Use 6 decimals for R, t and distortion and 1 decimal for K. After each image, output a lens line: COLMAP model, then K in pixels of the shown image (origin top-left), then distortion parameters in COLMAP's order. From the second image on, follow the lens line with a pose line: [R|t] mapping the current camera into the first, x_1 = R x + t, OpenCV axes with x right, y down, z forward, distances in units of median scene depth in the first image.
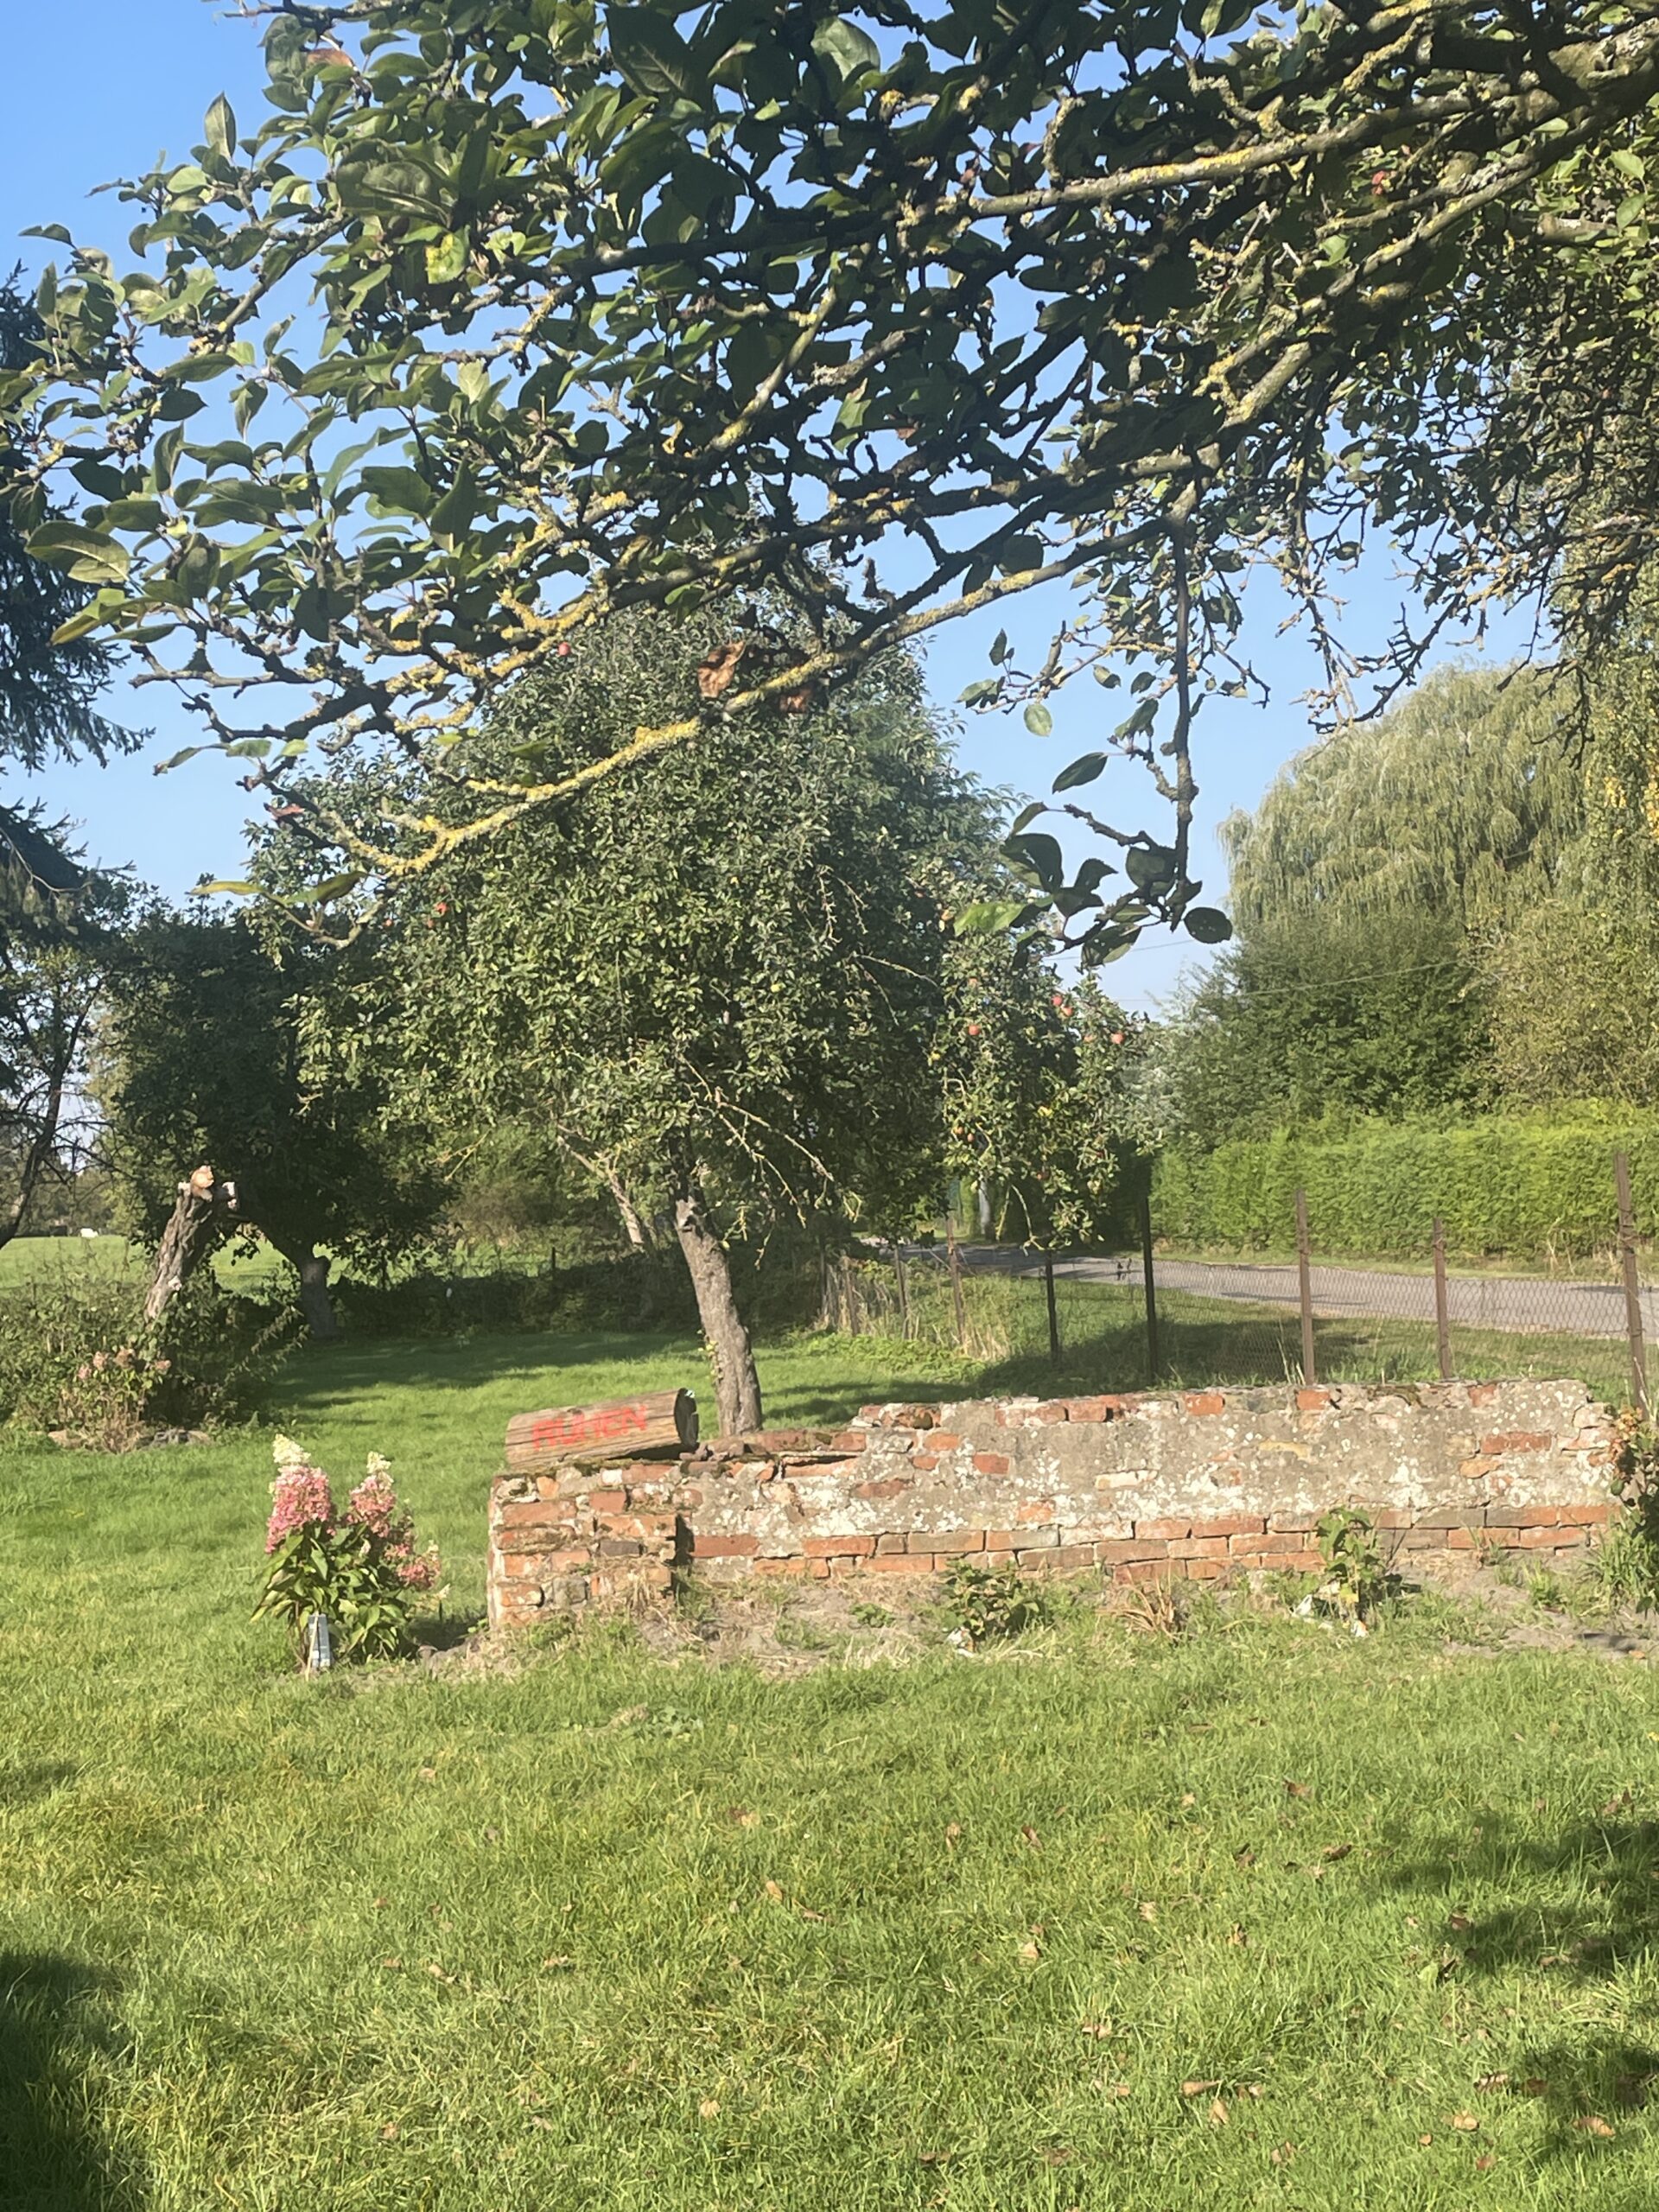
lens RADIAL K [[3163.4, 0, 832.8], [0, 3163.4, 1107.6], [0, 0, 1]] dist [0.148641, 0.000000]
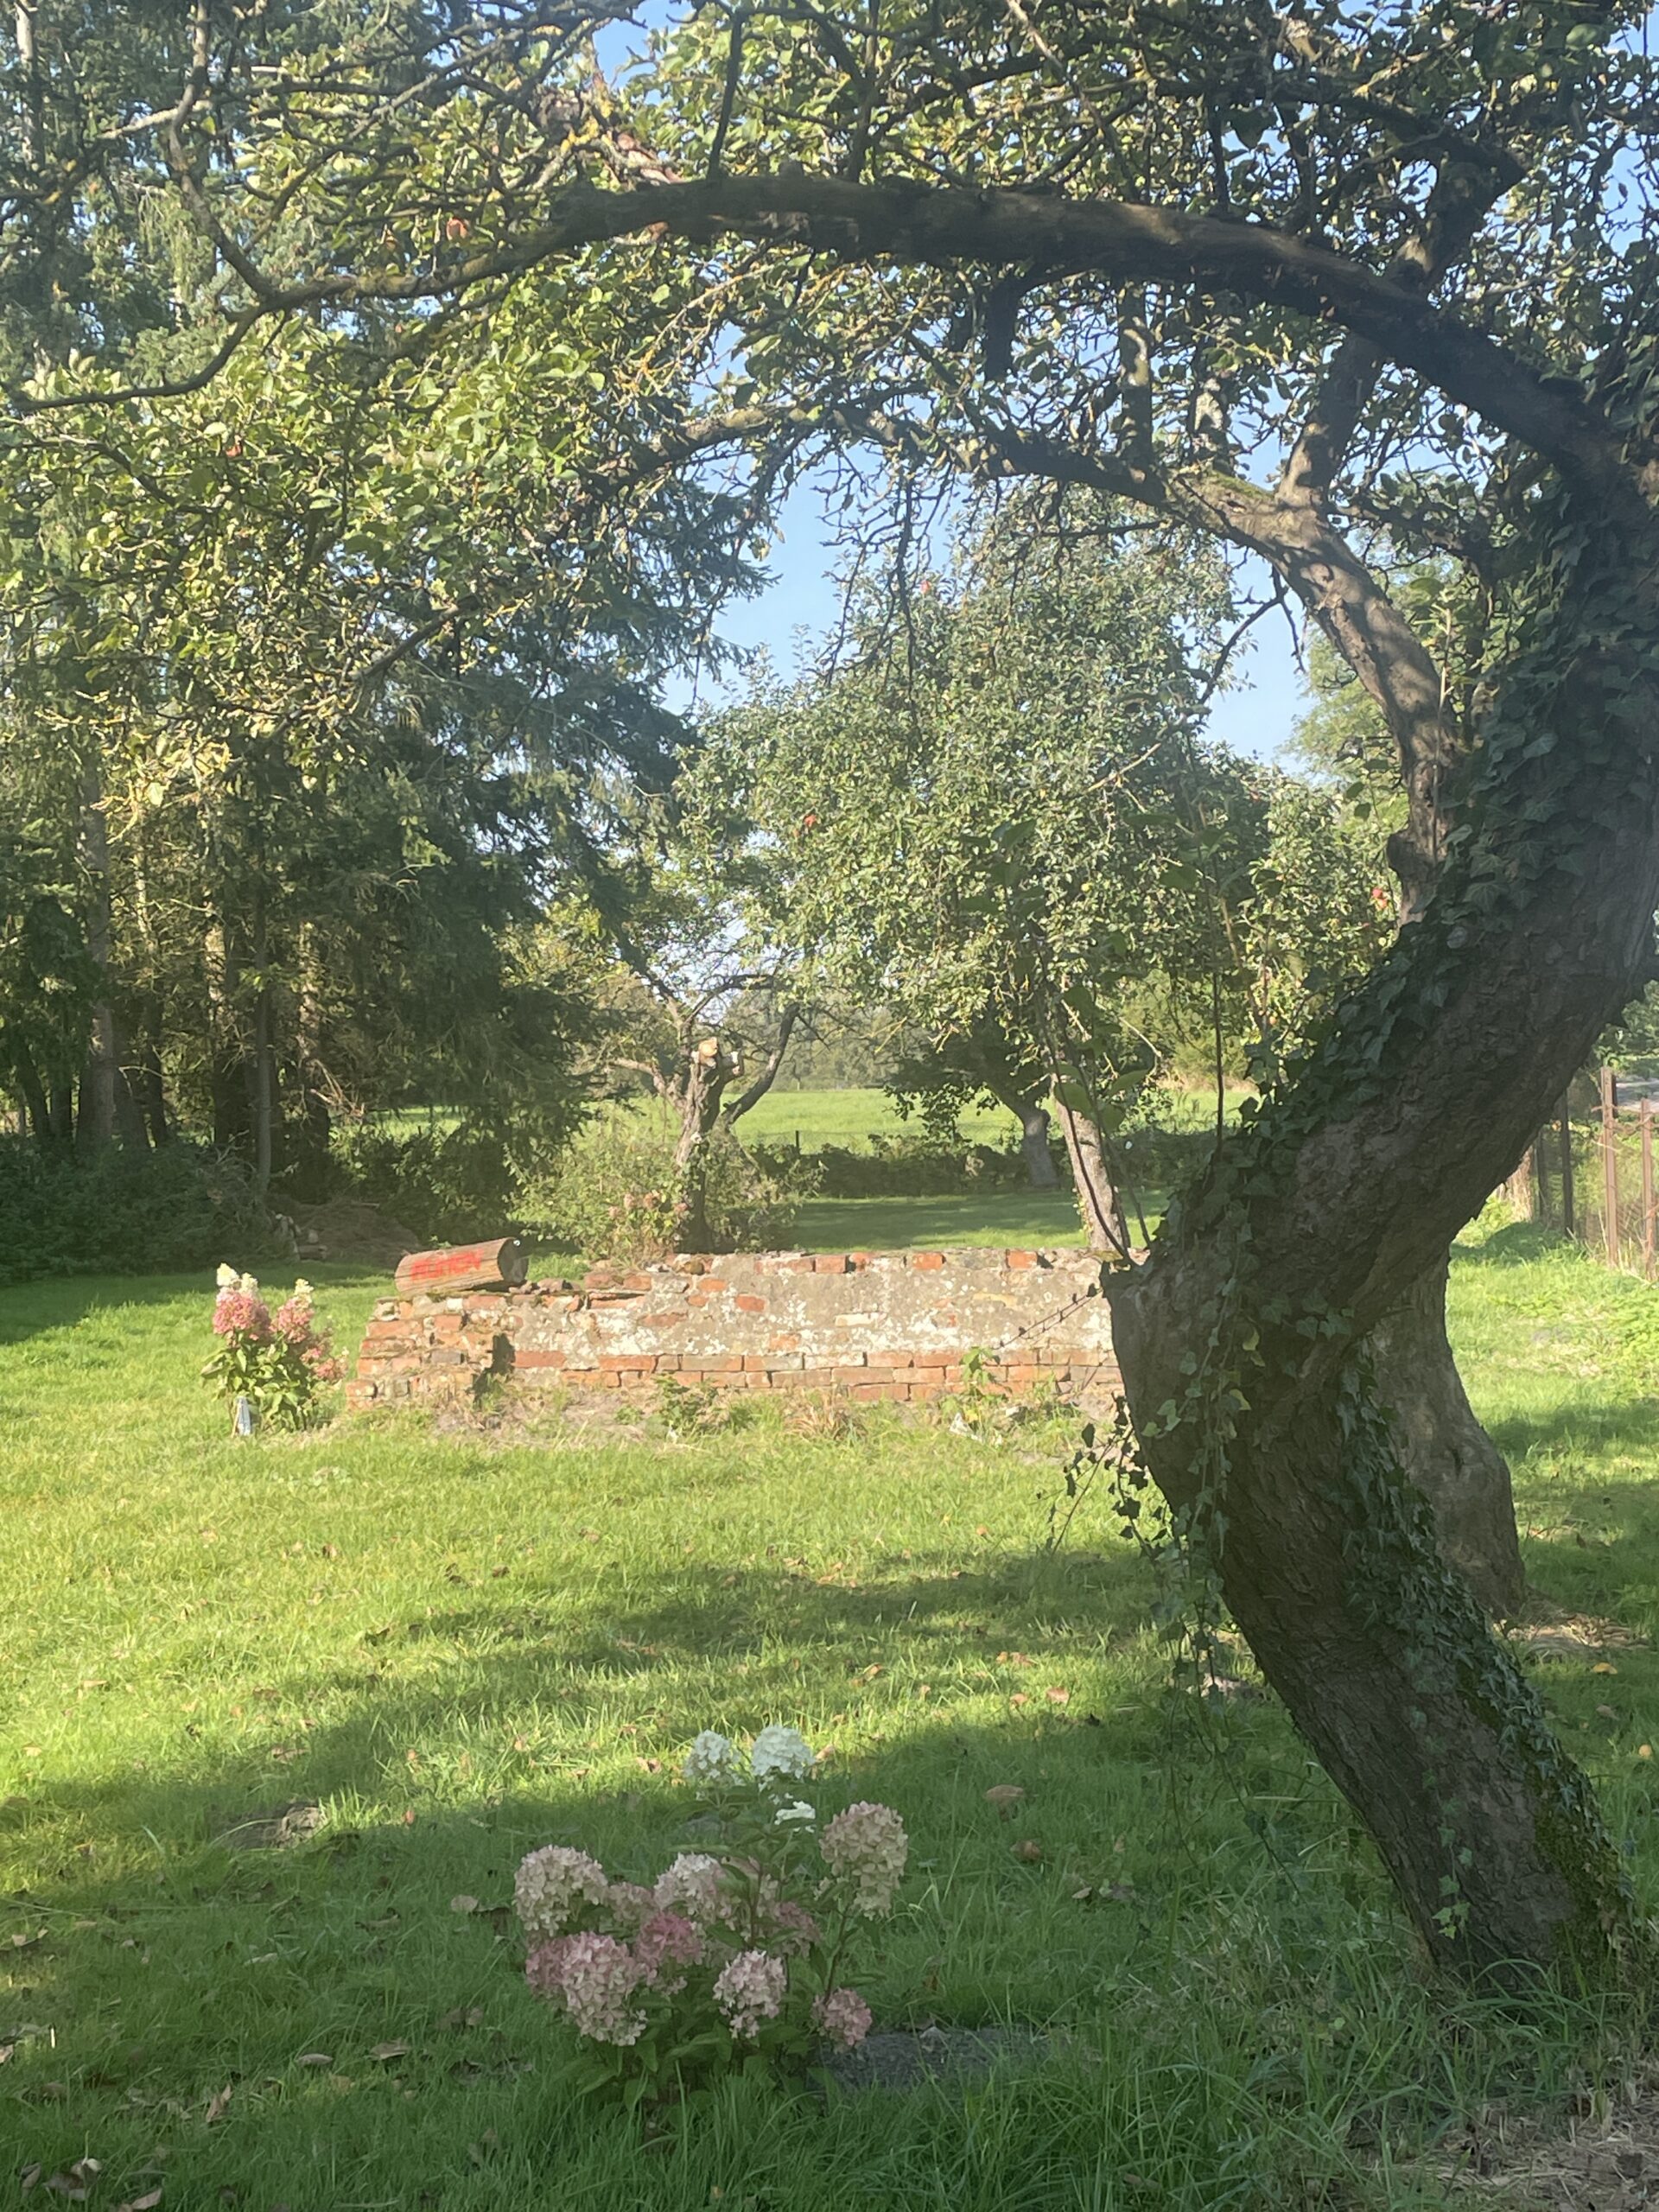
lens RADIAL K [[3163.4, 0, 824.8], [0, 3163.4, 1106.0], [0, 0, 1]] dist [0.148641, 0.000000]
pose [[0.947034, 0.012148, -0.320904, 0.480980], [0.003429, 0.998845, 0.047932, -0.026797], [0.321115, -0.046494, 0.945898, -0.182322]]
